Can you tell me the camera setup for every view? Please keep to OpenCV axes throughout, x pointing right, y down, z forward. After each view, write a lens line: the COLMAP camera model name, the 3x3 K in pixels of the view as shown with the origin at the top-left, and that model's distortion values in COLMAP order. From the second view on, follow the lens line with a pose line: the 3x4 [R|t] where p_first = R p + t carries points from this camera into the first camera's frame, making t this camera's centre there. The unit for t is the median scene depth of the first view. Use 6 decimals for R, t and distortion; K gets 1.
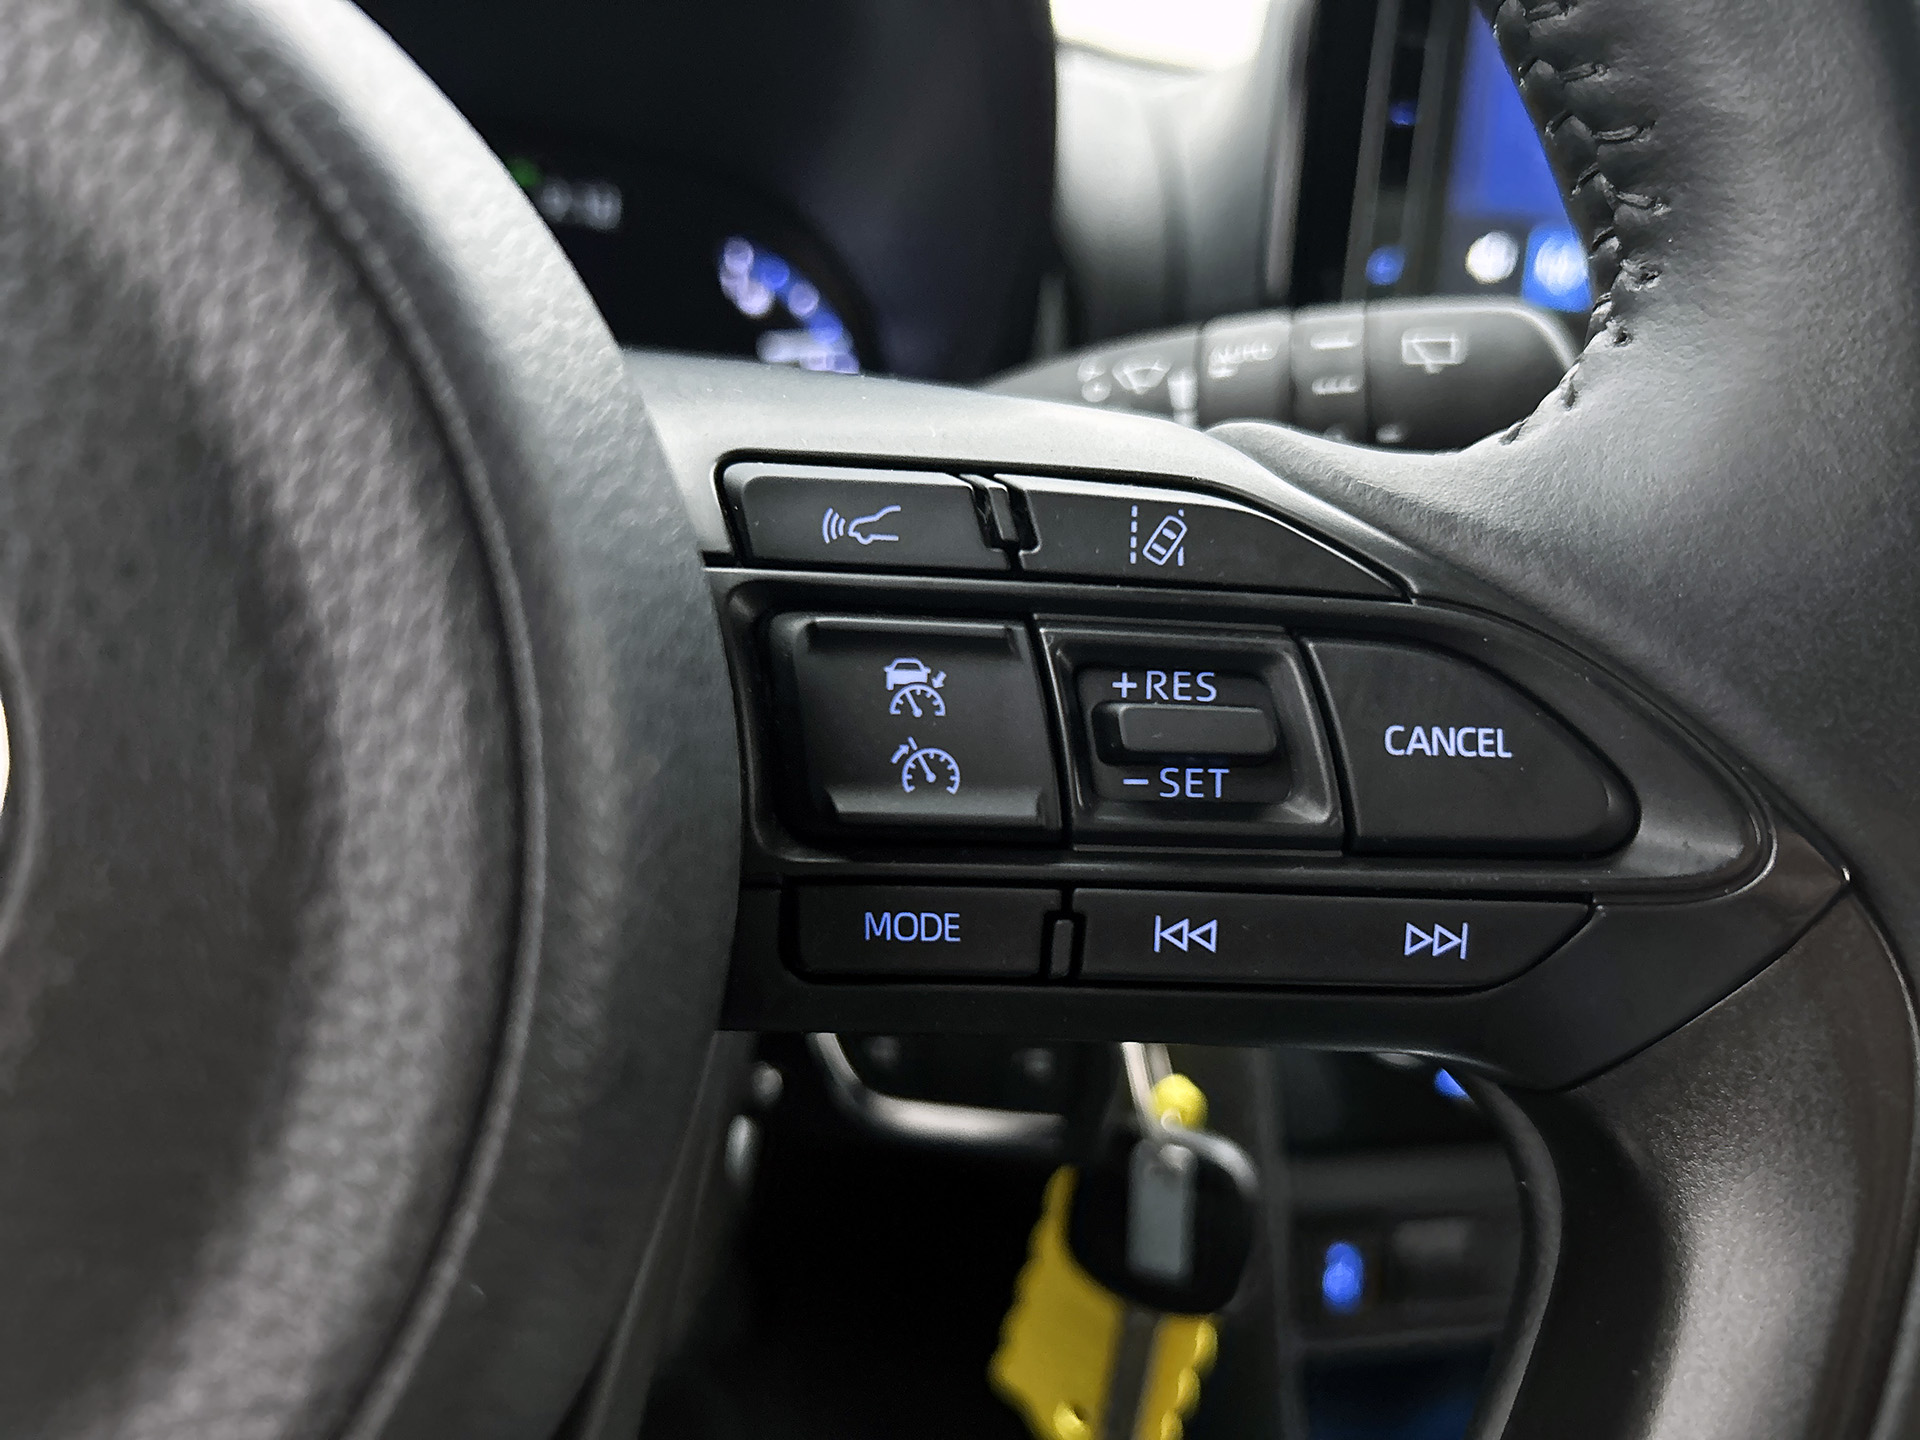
lens RADIAL K [[1534.5, 0, 960.0], [0, 1534.5, 720.0], [0, 0, 1]] dist [0.005003, -0.003208]
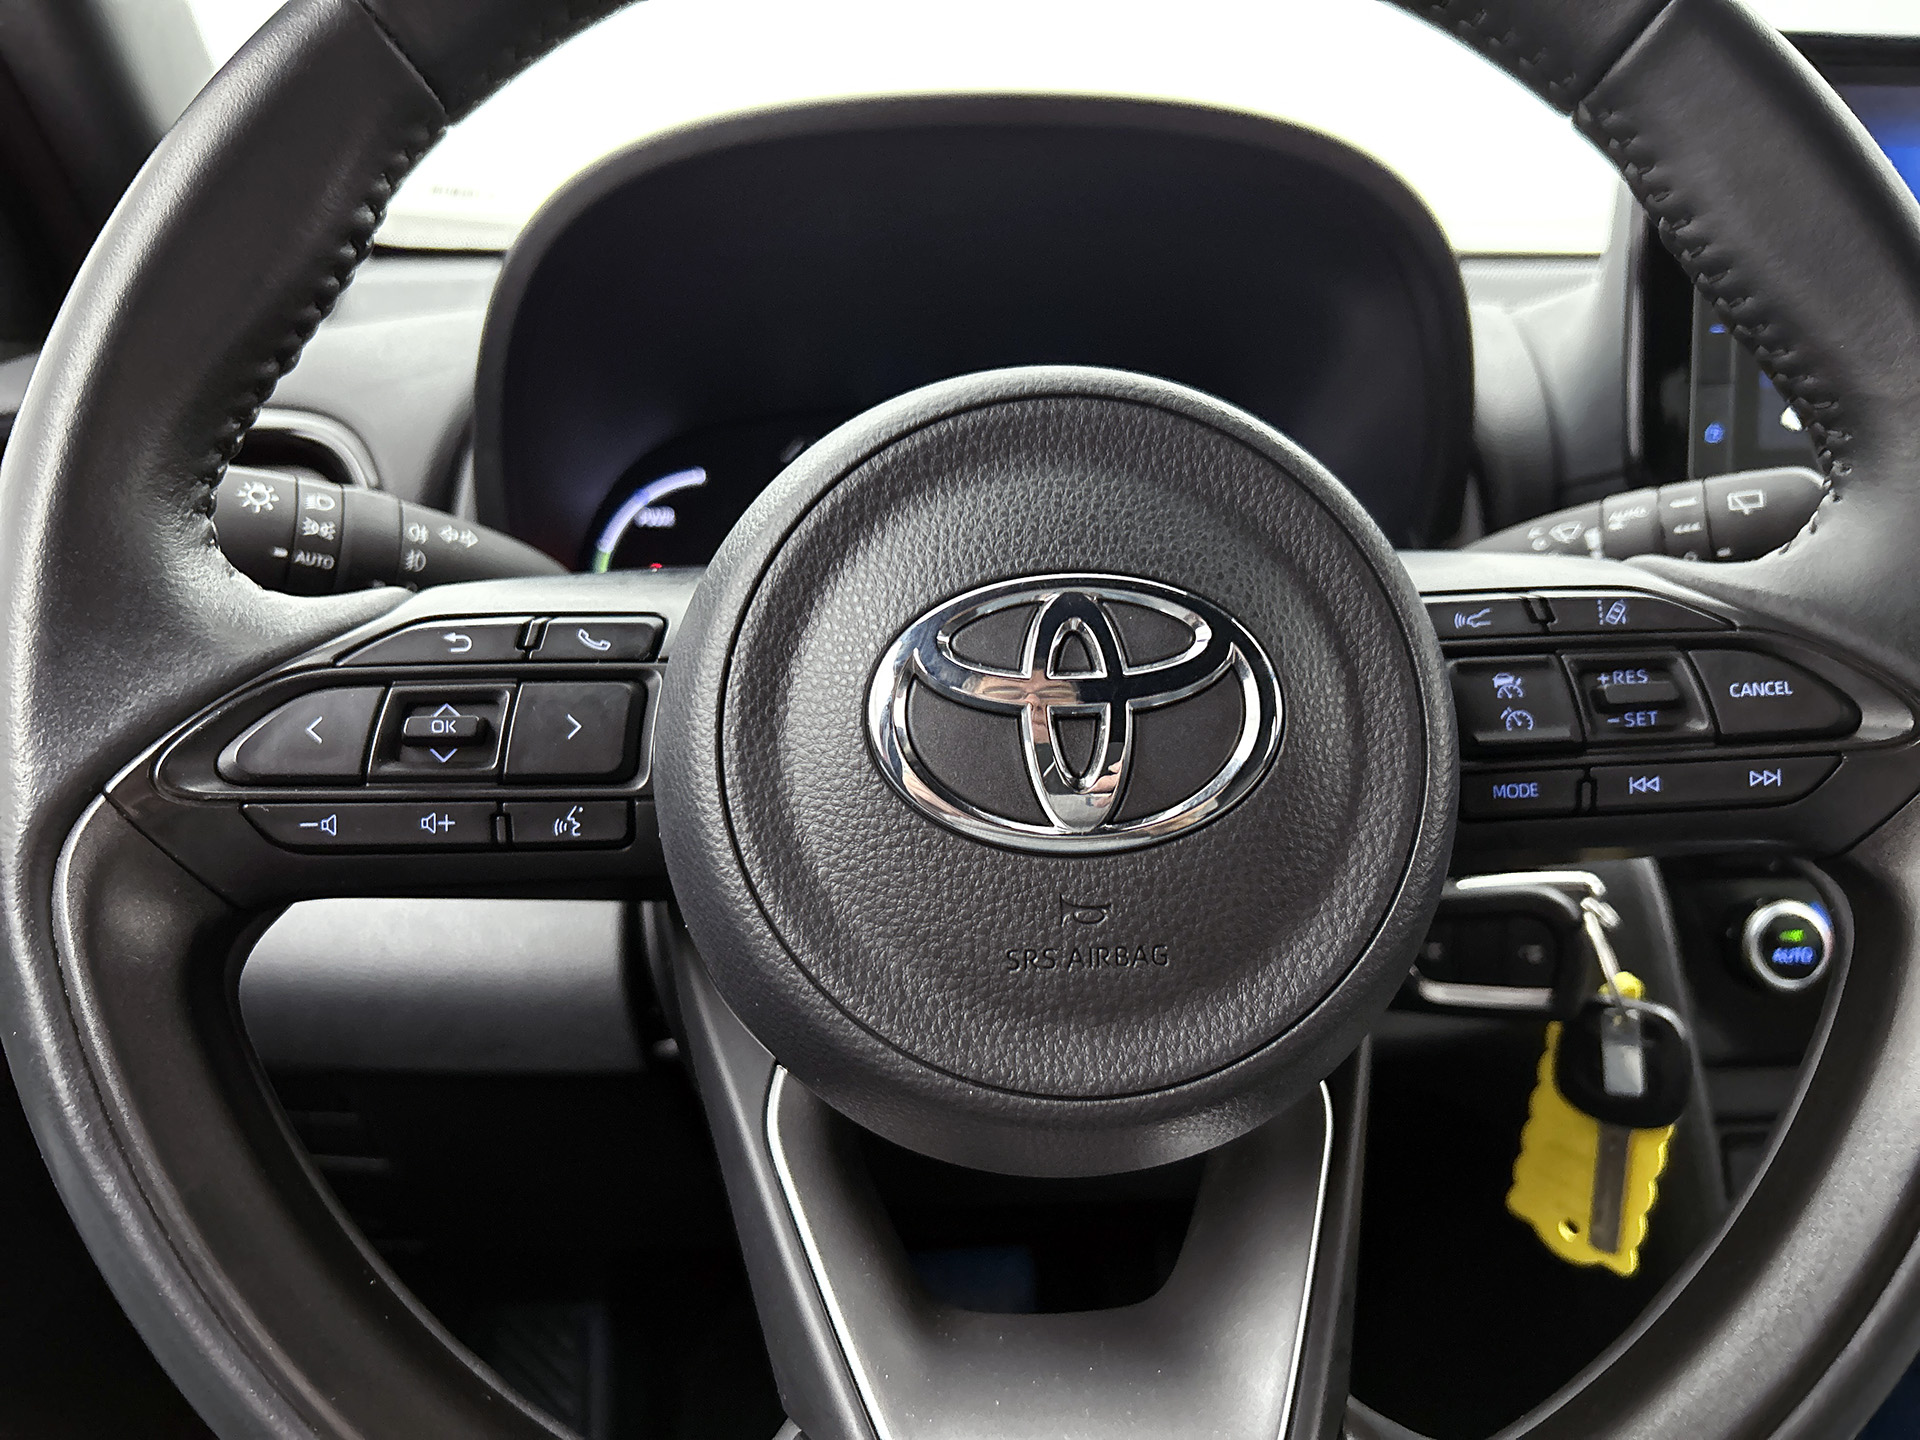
lens RADIAL K [[1534.5, 0, 960.0], [0, 1534.5, 720.0], [0, 0, 1]] dist [0.005003, -0.003208]
pose [[0.974461, -0.078680, -0.210320, -0.343123], [0.057143, 0.992659, -0.106596, 0.223899], [0.217163, 0.091856, 0.971804, -1.387795]]
